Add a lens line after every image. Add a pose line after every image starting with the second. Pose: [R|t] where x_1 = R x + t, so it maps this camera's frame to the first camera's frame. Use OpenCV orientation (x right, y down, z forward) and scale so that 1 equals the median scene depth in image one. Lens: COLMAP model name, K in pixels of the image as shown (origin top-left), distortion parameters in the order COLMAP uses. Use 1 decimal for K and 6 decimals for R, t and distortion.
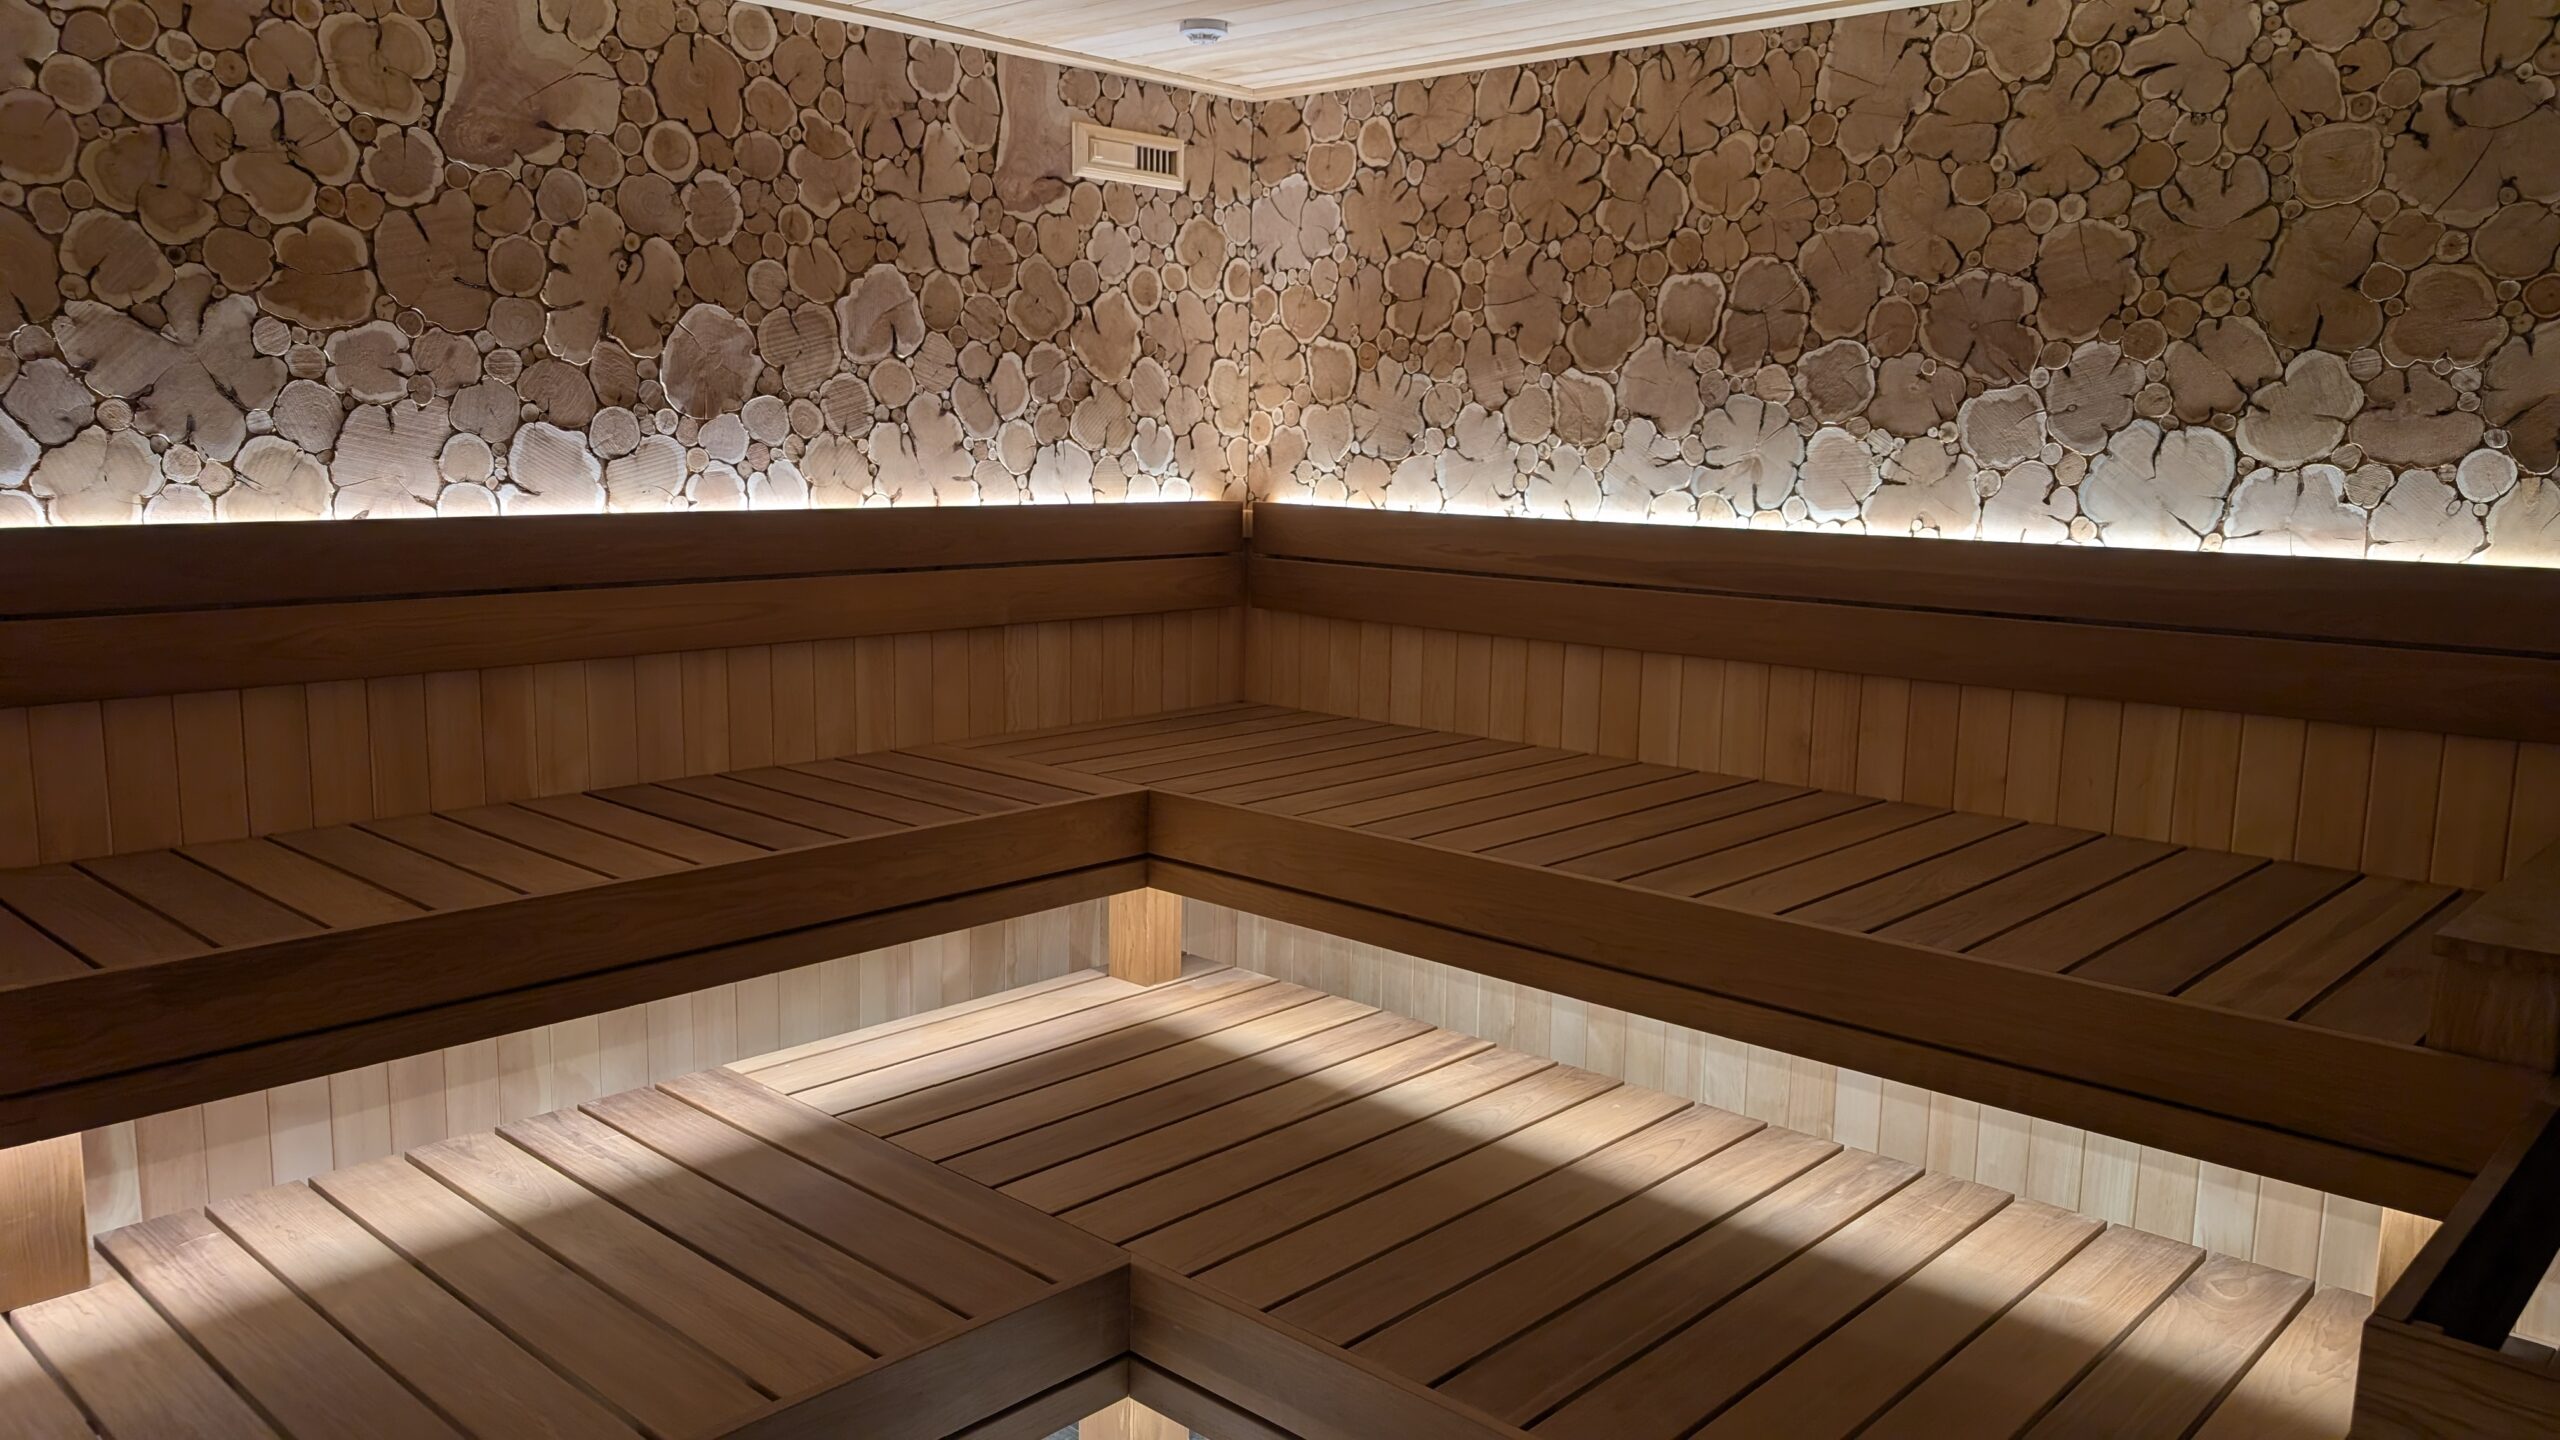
lens RADIAL K [[1865.8, 0, 1283.5], [0, 1865.8, 719.0], [0, 0, 1]] dist [0.011759, -0.007213]
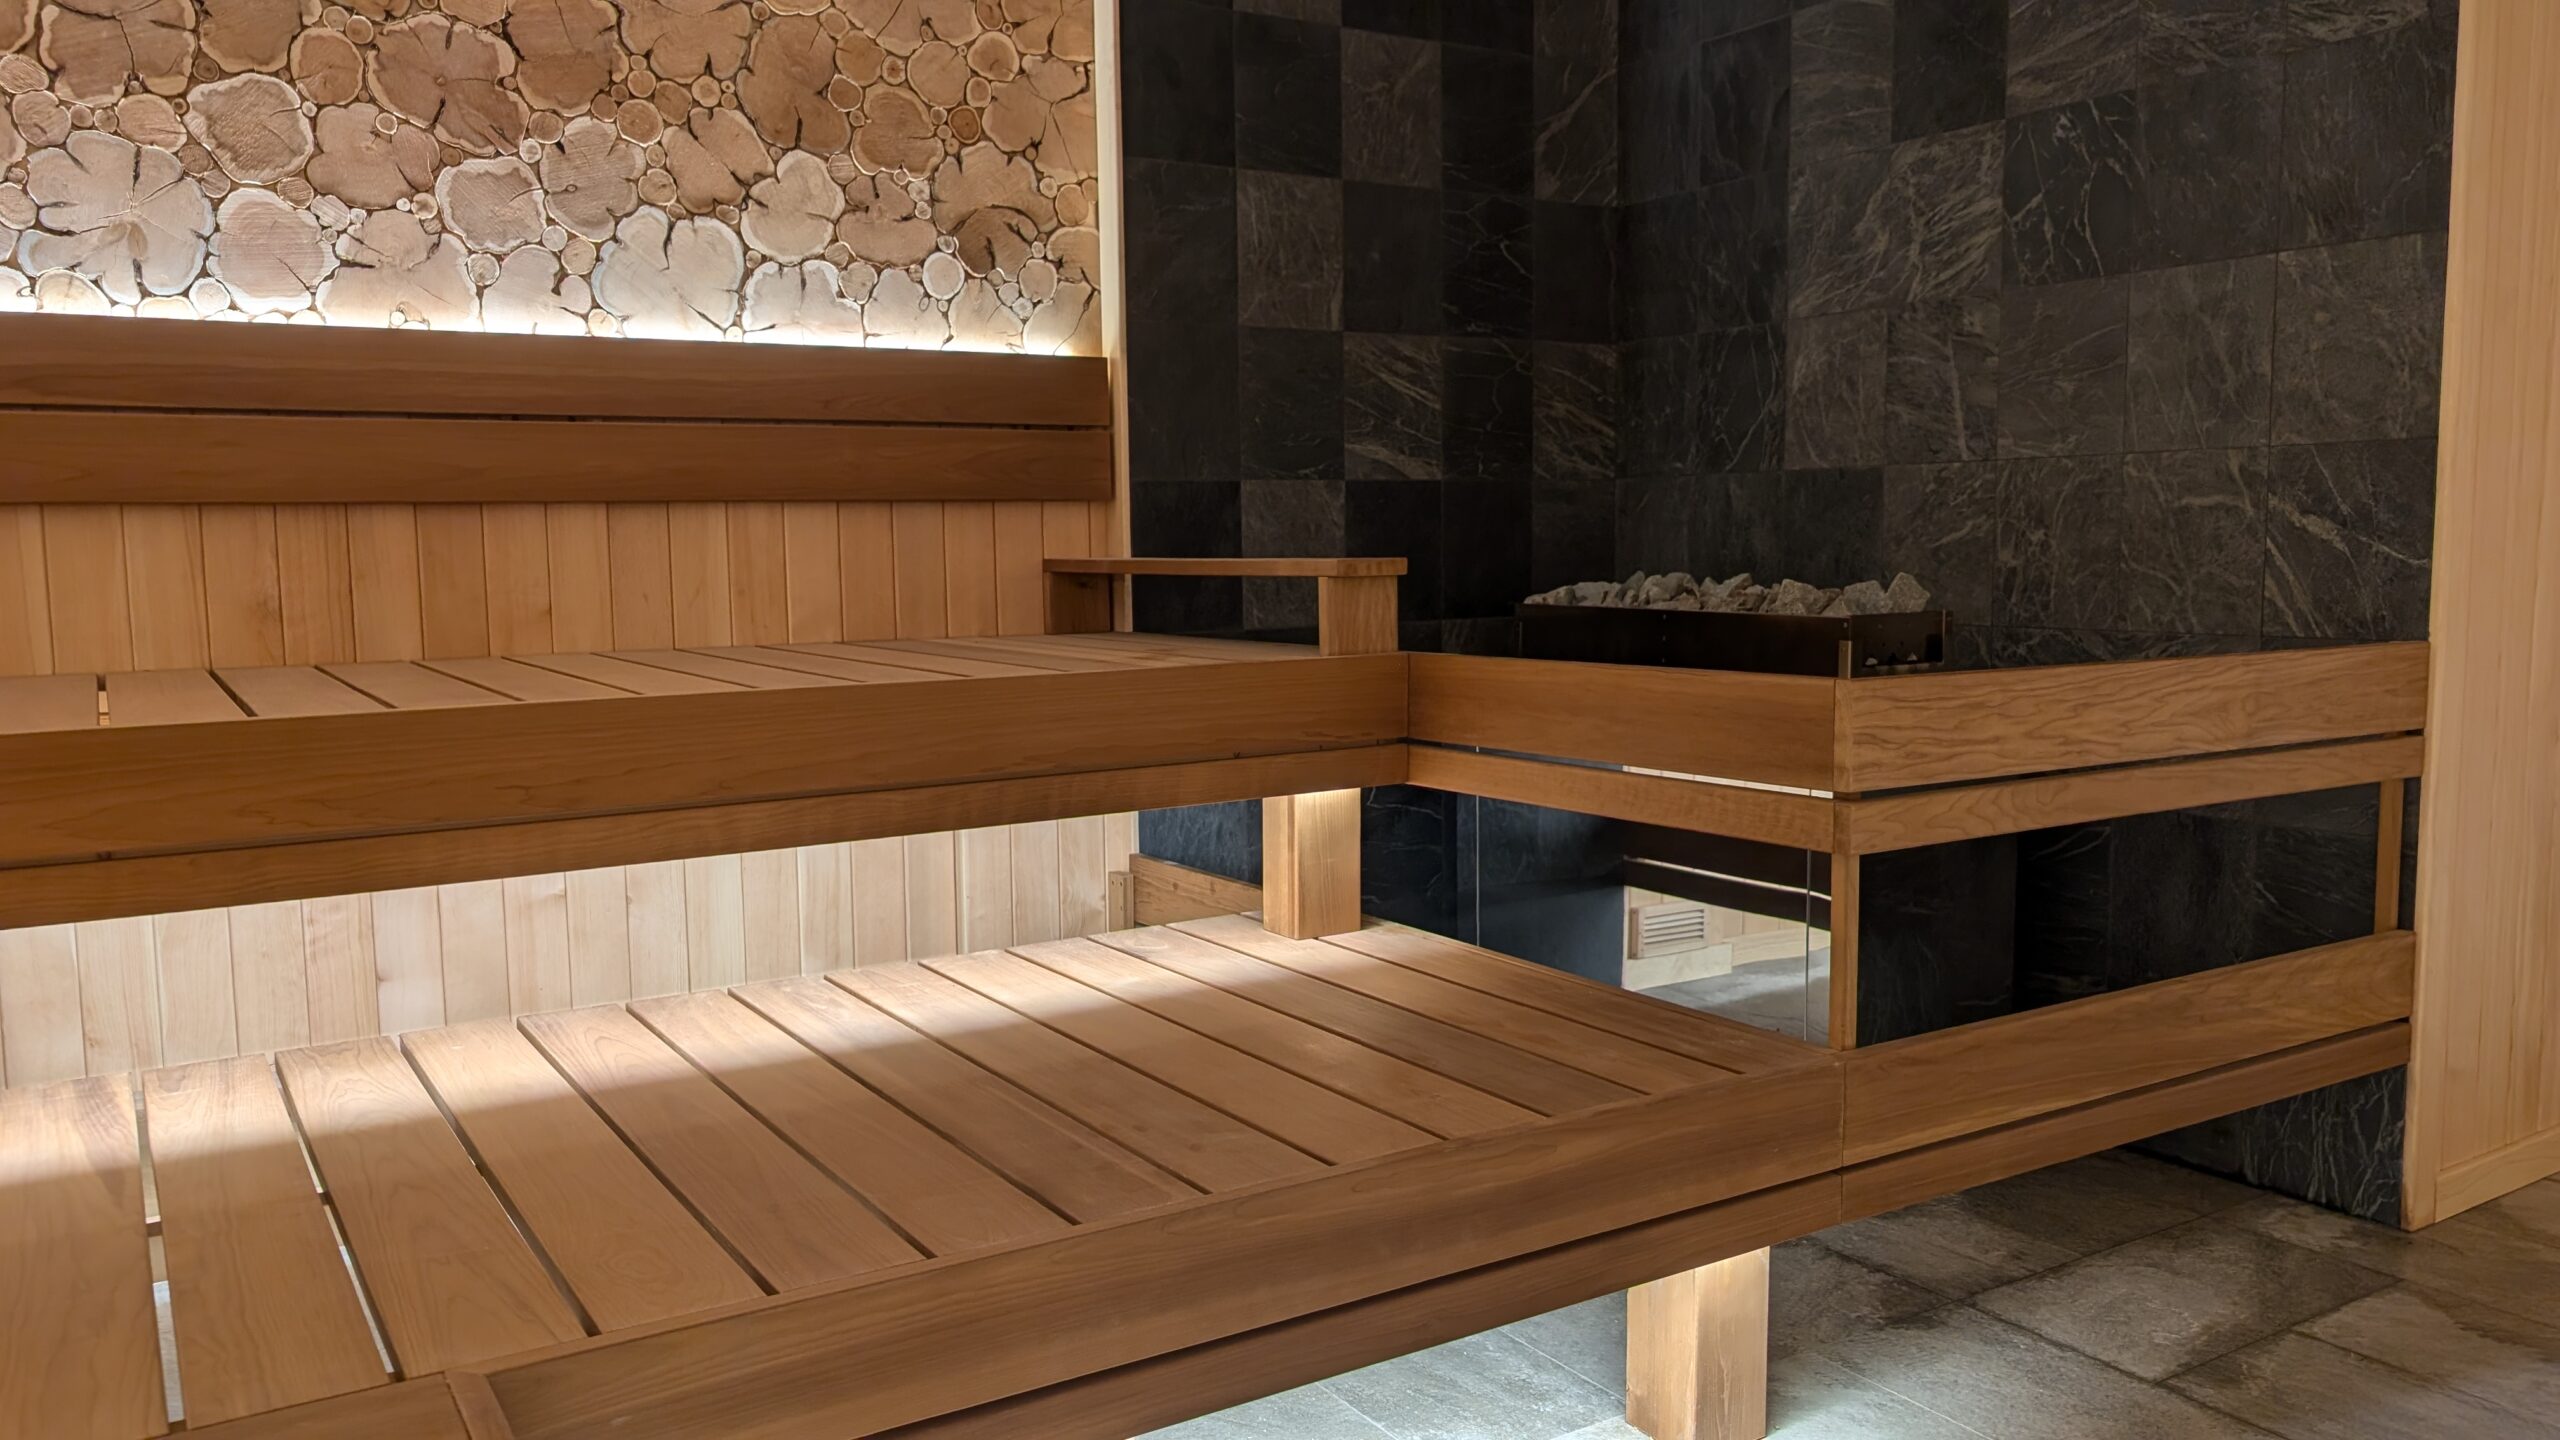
lens RADIAL K [[1865.8, 0, 1258.5], [0, 1865.8, 721.3], [0, 0, 1]] dist [0.011759, -0.007213]
pose [[0.263694, -0.119311, 0.957199, -0.404873], [0.164761, 0.983310, 0.077176, 0.076452], [-0.950431, 0.137358, 0.278951, 0.473876]]
